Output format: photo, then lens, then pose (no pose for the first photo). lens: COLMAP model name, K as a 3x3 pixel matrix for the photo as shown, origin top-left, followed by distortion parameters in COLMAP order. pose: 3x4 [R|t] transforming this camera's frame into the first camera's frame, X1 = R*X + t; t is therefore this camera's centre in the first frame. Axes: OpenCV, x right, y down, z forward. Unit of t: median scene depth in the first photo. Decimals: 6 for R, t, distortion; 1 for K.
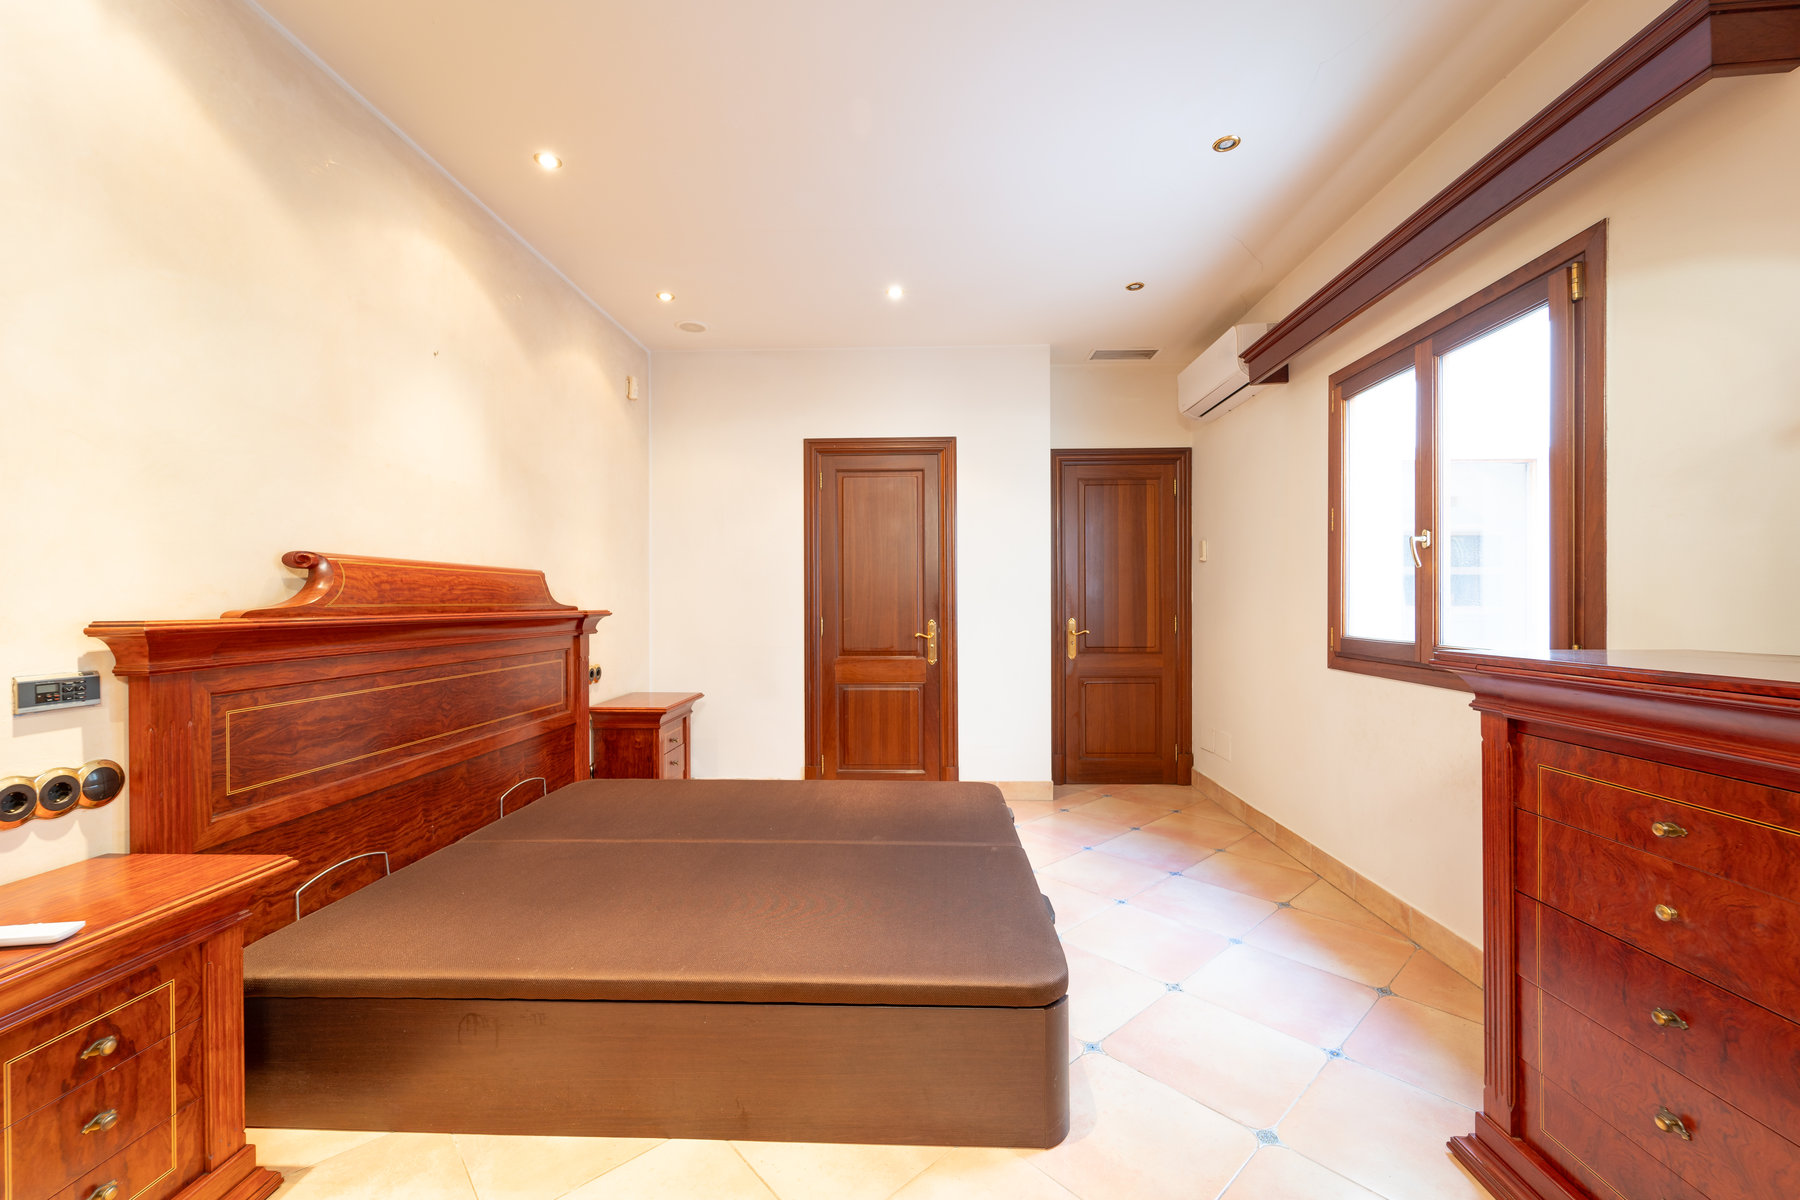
lens RADIAL K [[715.7, 0, 900.0], [0, 715.7, 600.0], [0, 0, 1]] dist [0.000378, -0.000361]
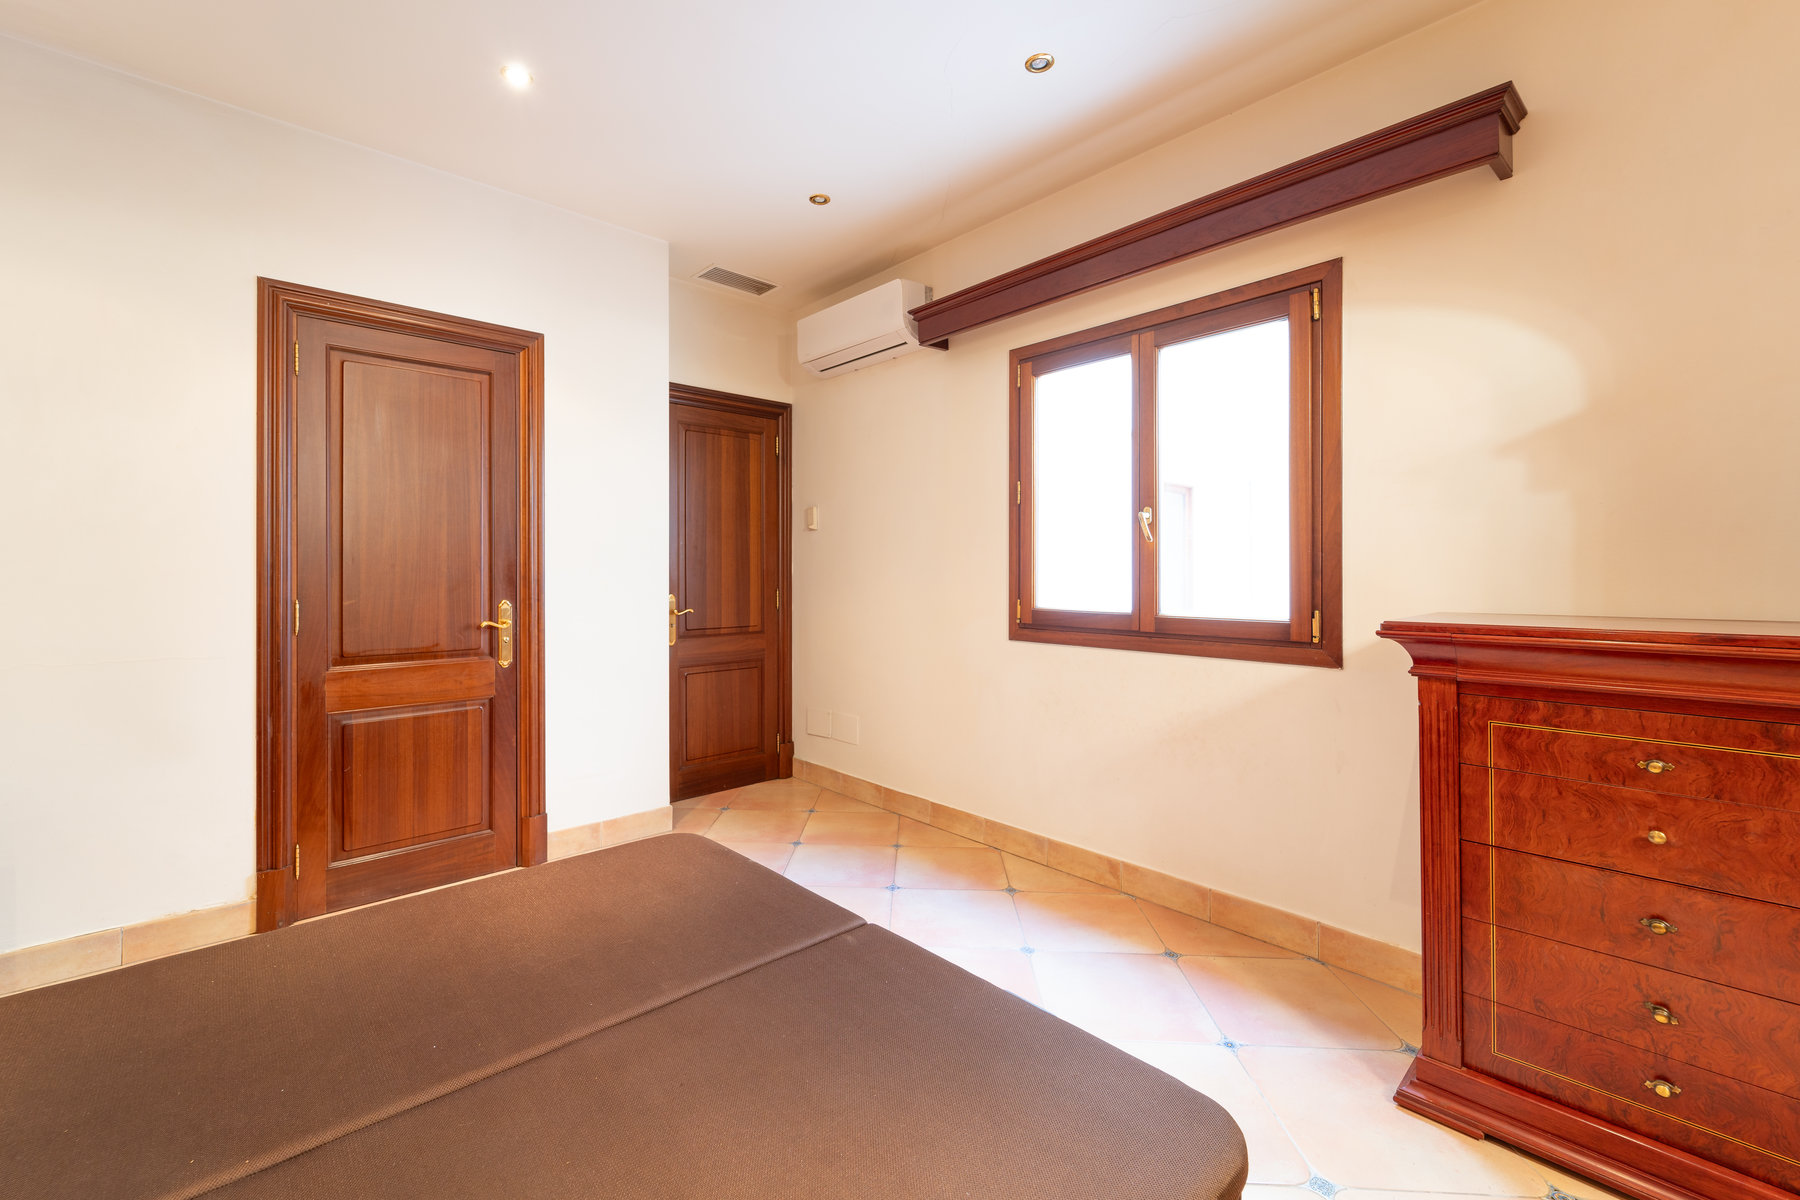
lens RADIAL K [[755.0, 0, 896.9], [0, 755.0, 569.5], [0, 0, 1]] dist [-0.000544, 0.000009]
pose [[0.724445, 0.005714, 0.689309, -0.289030], [-0.003041, 0.999982, -0.005093, 0.002236], [-0.689326, 0.001594, 0.724449, 0.397155]]
